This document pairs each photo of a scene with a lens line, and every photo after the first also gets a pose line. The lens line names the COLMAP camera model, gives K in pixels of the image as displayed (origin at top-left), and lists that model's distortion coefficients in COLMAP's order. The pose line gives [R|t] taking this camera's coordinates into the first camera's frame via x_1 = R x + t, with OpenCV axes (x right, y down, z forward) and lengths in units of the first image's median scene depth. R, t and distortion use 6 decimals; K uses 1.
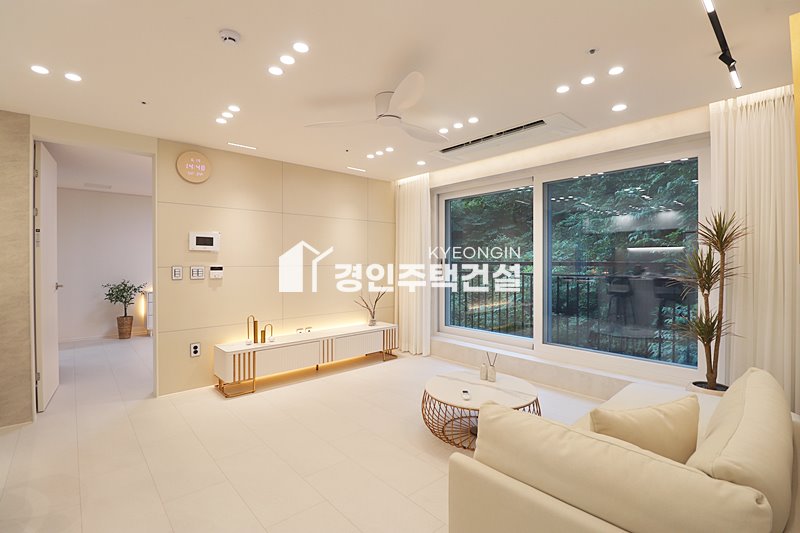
lens RADIAL K [[368.6, 0, 404.6], [0, 368.6, 264.0], [0, 0, 1]] dist [-0.005182, -0.009640]
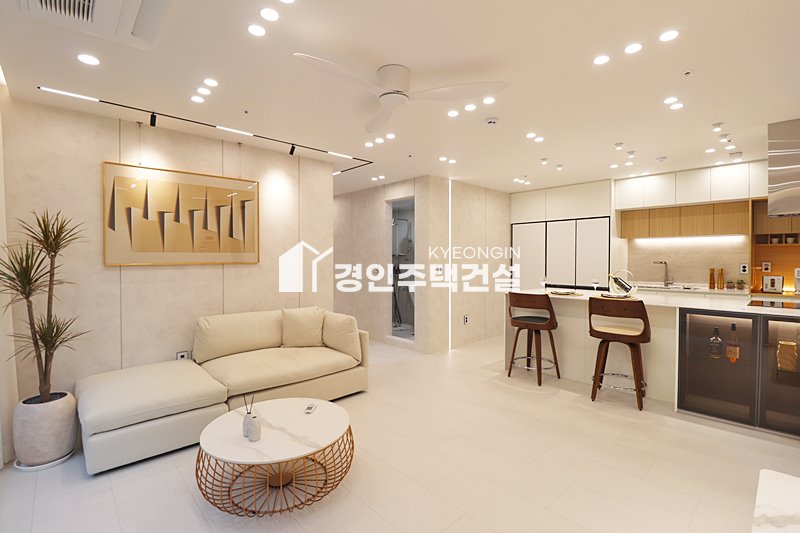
lens RADIAL K [[368.6, 0, 403.3], [0, 368.6, 263.8], [0, 0, 1]] dist [-0.005182, -0.009640]
pose [[-0.999914, 0.001298, -0.013071, -0.036583], [0.001045, 0.999813, 0.019302, -0.015630], [0.013094, 0.019287, -0.999728, 1.275603]]
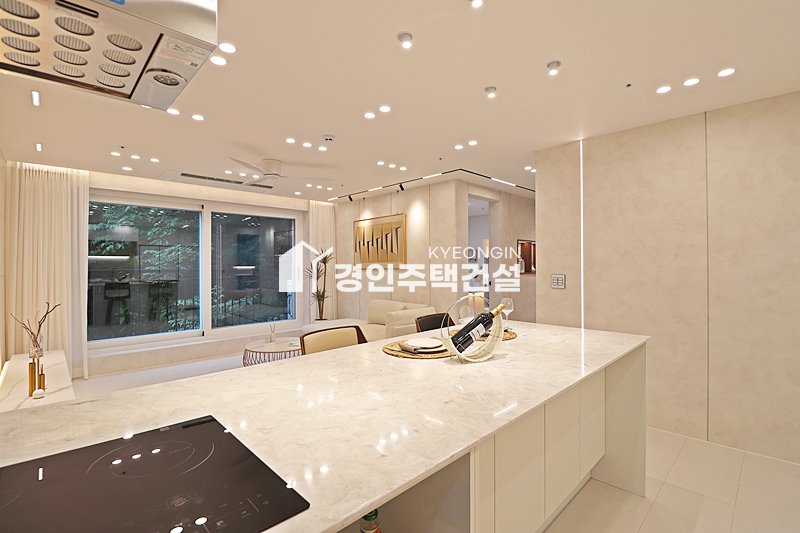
lens RADIAL K [[368.6, 0, 406.6], [0, 368.6, 263.1], [0, 0, 1]] dist [-0.005182, -0.009640]
pose [[-0.038753, 0.006784, 0.999226, -1.078820], [0.012002, 0.999908, -0.006323, -0.012220], [-0.999177, 0.011747, -0.038830, 0.347581]]
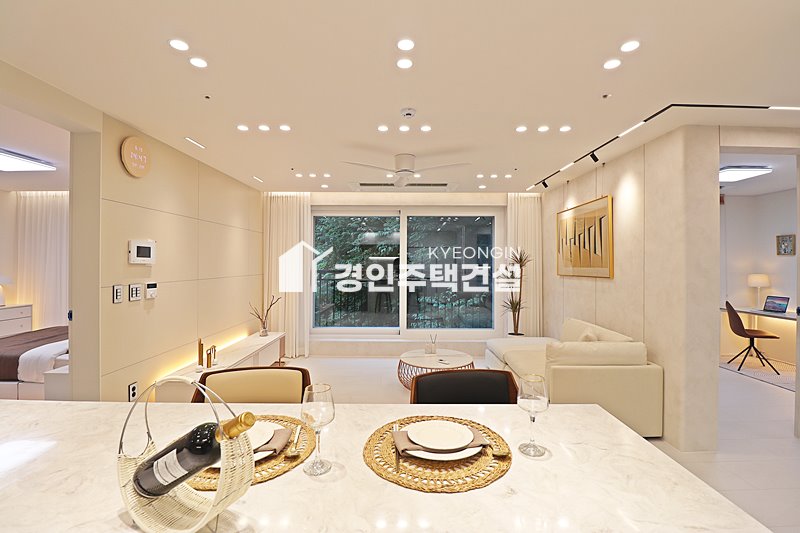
lens RADIAL K [[368.6, 0, 404.0], [0, 368.6, 262.4], [0, 0, 1]] dist [-0.005182, -0.009640]
pose [[0.672841, 0.005559, 0.739767, -0.725250], [-0.000091, 0.999972, -0.007431, -0.032398], [-0.739788, 0.004933, 0.672823, 0.054818]]
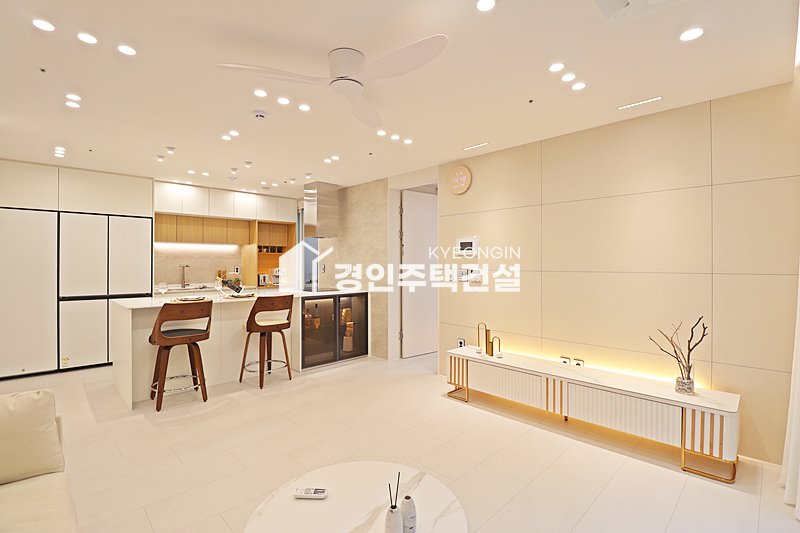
lens RADIAL K [[368.6, 0, 404.4], [0, 368.6, 262.4], [0, 0, 1]] dist [-0.005182, -0.009640]
pose [[0.046072, -0.000193, -0.998938, 0.506879], [-0.006476, 0.999979, -0.000492, -0.012159], [0.998917, 0.006492, 0.046069, 0.744808]]
